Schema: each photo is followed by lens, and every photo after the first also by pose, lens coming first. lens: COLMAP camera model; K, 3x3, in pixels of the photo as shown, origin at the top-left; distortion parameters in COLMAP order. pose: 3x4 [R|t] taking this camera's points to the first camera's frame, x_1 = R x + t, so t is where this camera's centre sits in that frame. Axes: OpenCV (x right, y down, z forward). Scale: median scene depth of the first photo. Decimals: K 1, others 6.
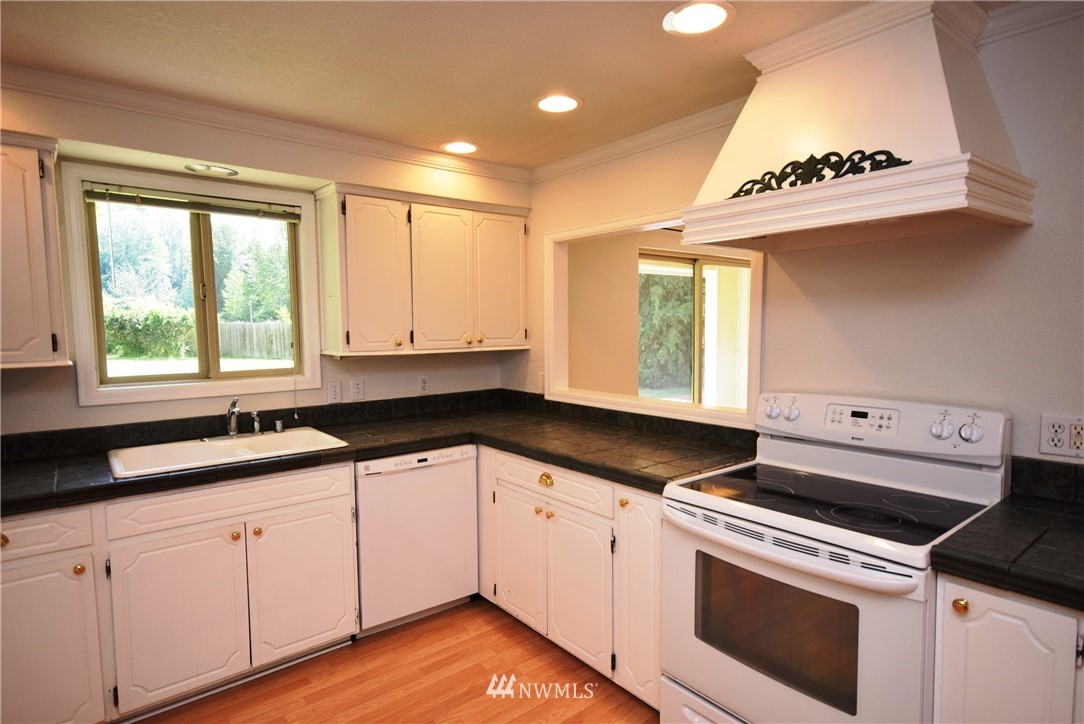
lens RADIAL K [[585.2, 0, 544.9], [0, 585.2, 366.0], [0, 0, 1]] dist [0.012972, 0.006046]
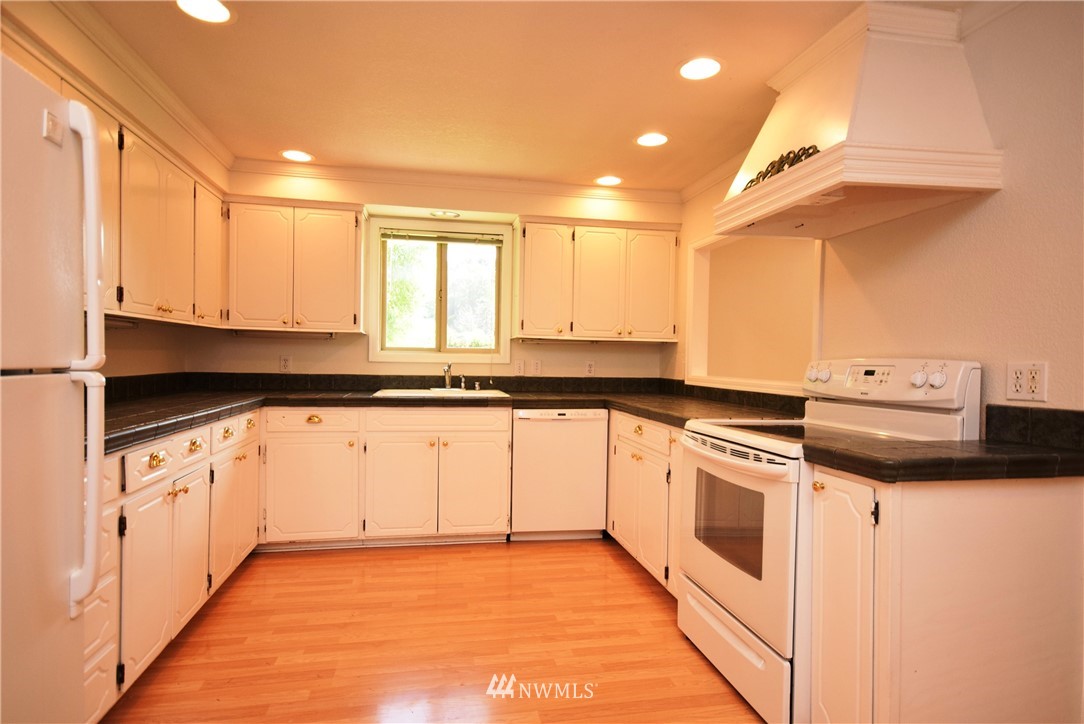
lens RADIAL K [[585.2, 0, 539.9], [0, 585.2, 361.8], [0, 0, 1]] dist [0.012972, 0.006046]
pose [[0.883091, 0.026713, -0.468441, 0.421151], [-0.057882, 0.996954, -0.052264, 0.130916], [0.465618, 0.073268, 0.881947, -0.235992]]
